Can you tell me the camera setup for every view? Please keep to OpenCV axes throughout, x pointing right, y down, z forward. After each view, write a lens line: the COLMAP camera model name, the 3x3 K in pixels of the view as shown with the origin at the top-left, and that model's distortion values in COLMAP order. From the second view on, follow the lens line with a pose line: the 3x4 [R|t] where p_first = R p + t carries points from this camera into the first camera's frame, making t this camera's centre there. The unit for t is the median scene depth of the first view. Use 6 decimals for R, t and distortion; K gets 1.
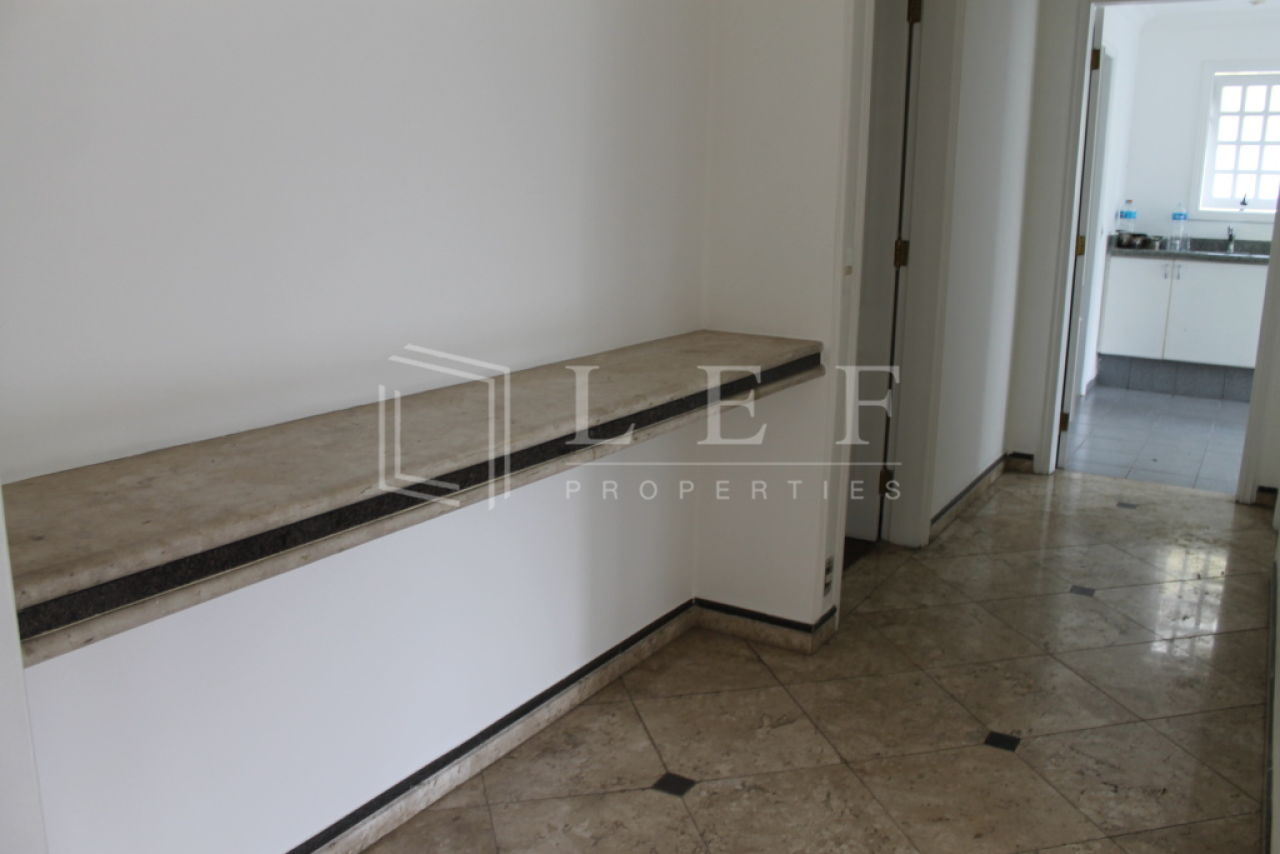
lens RADIAL K [[1084.3, 0, 640.0], [0, 1084.3, 427.0], [0, 0, 1]] dist [-0.185359, 0.162152]
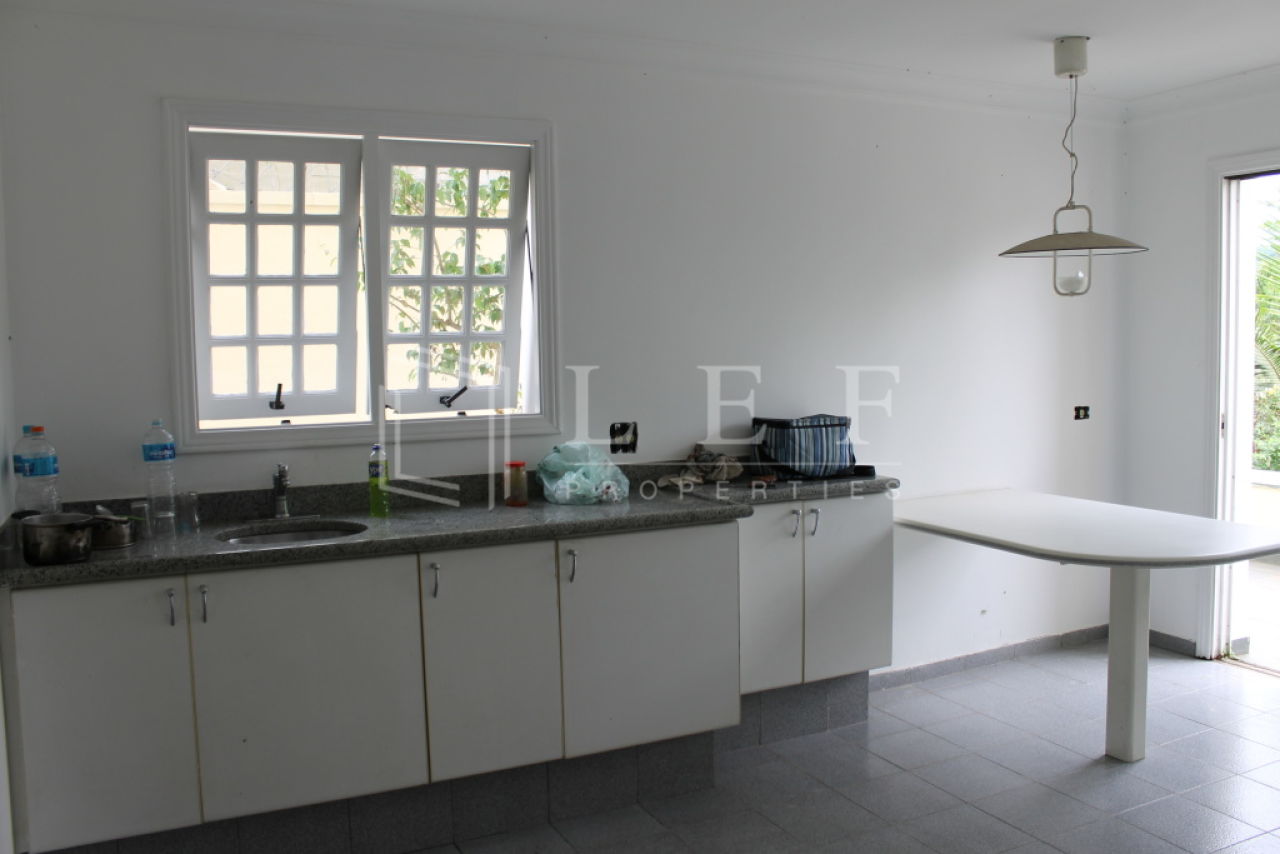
lens RADIAL K [[1084.3, 0, 640.0], [0, 1084.3, 427.0], [0, 0, 1]] dist [-0.185359, 0.162152]
pose [[0.549445, -0.090673, 0.830596, 0.275725], [0.219736, 0.974782, -0.038944, -0.154676], [-0.806118, 0.203910, 0.555513, 0.610612]]
